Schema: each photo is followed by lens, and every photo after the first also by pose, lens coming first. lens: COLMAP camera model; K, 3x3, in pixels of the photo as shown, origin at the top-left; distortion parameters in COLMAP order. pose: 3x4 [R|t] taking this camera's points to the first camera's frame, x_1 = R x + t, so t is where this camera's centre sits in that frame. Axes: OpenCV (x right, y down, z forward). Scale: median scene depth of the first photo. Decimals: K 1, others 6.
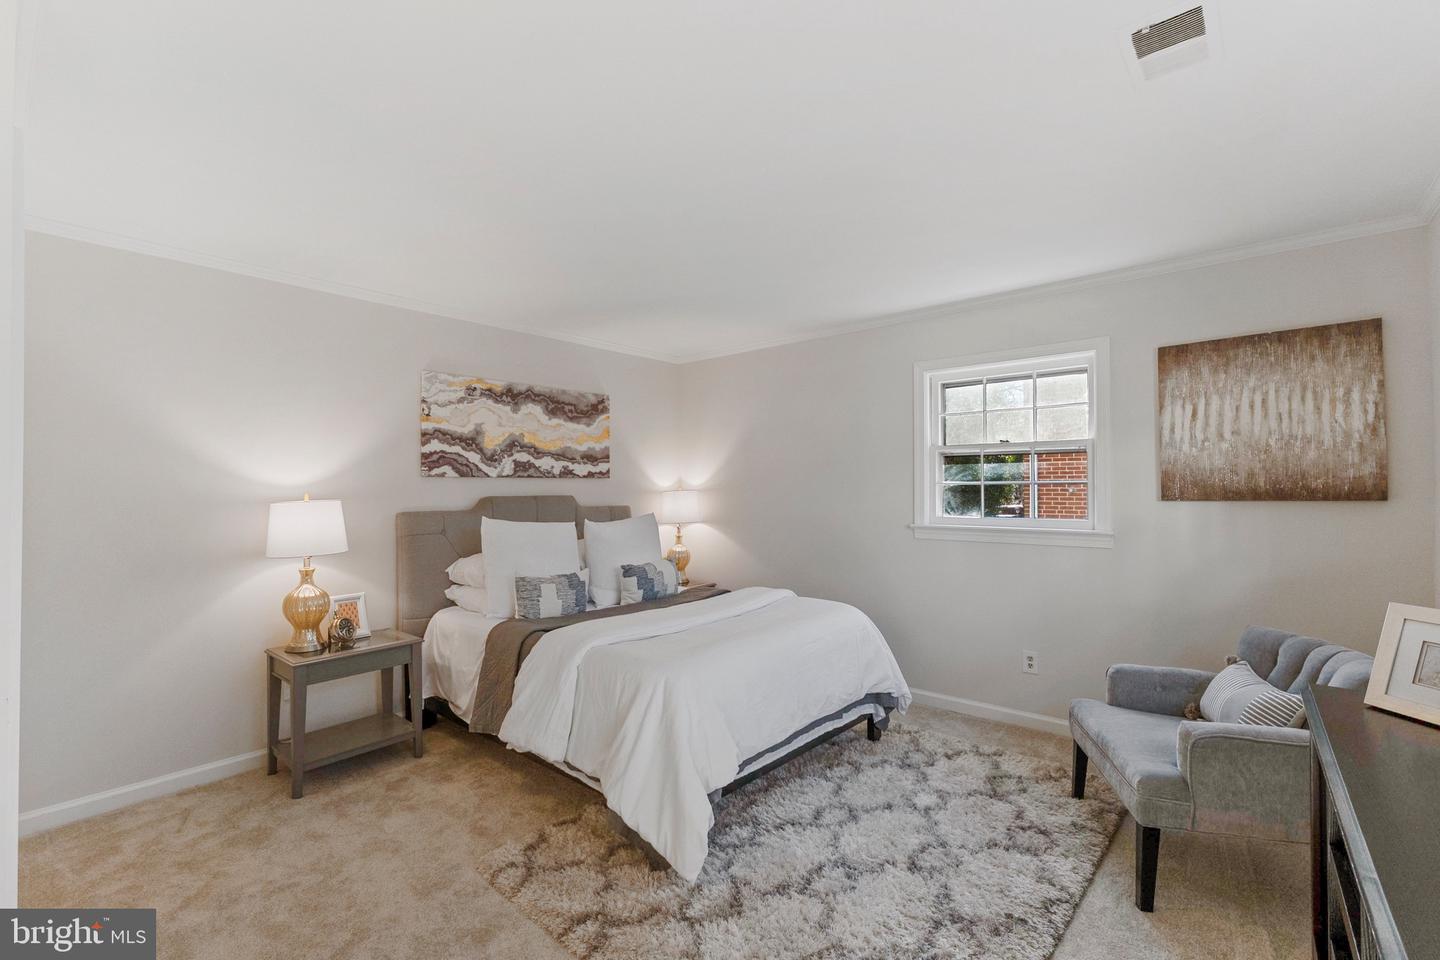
lens RADIAL K [[596.7, 0, 720.5], [0, 596.7, 480.8], [0, 0, 1]] dist [0.000052, 0.000064]
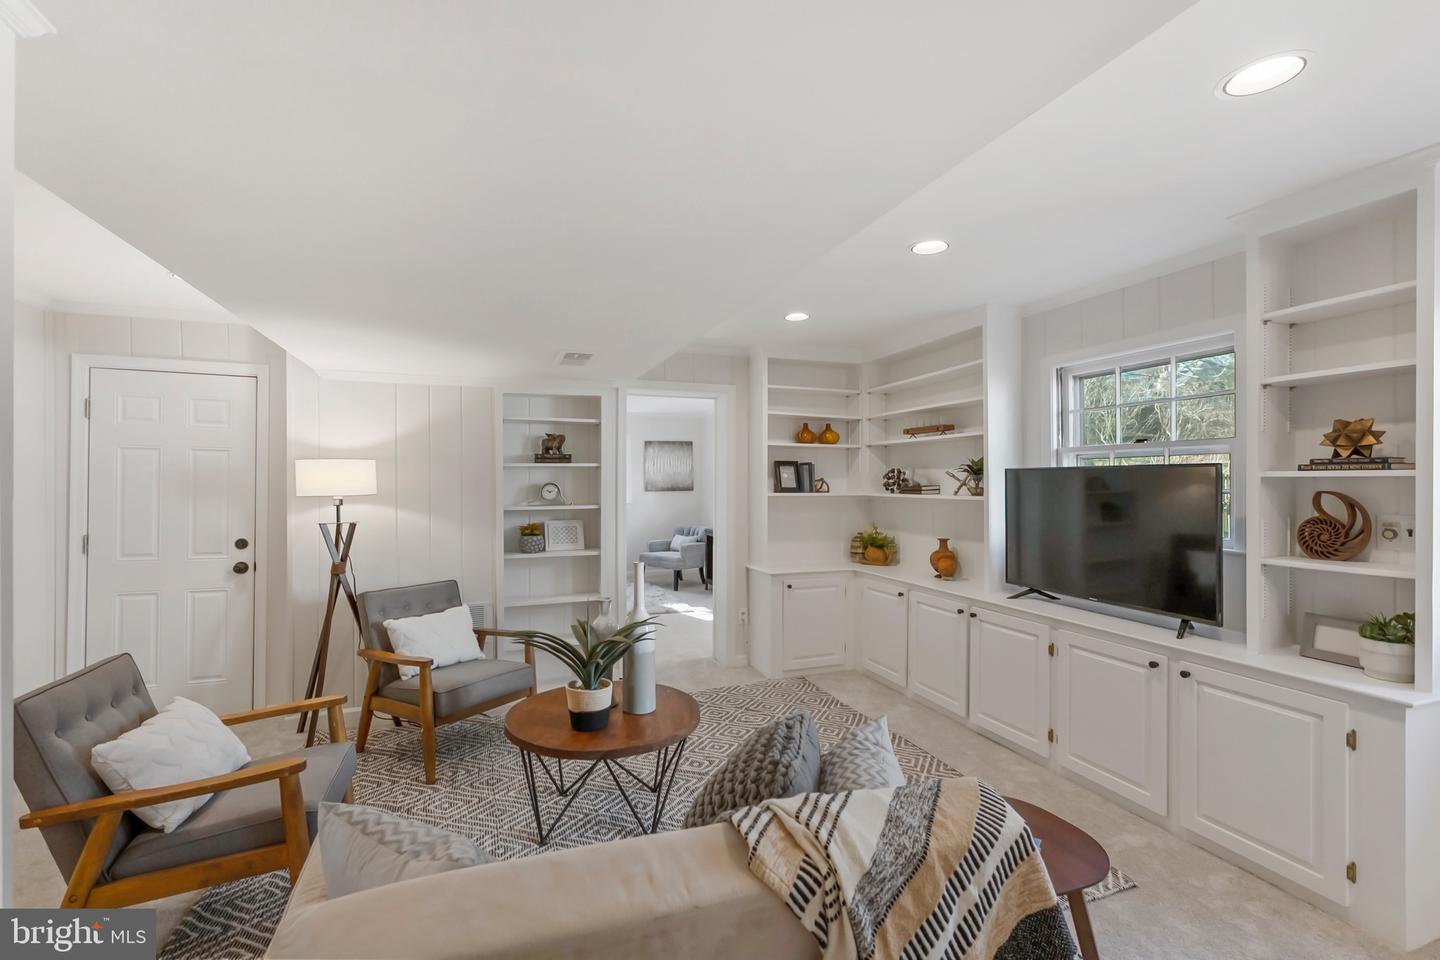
lens RADIAL K [[627.9, 0, 723.8], [0, 627.9, 479.8], [0, 0, 1]] dist [-0.010050, -0.000289]
pose [[0.486875, 0.008622, 0.873429, -1.680417], [-0.012837, 0.999914, -0.002715, -0.022362], [-0.873377, -0.009890, 0.486944, -0.810694]]
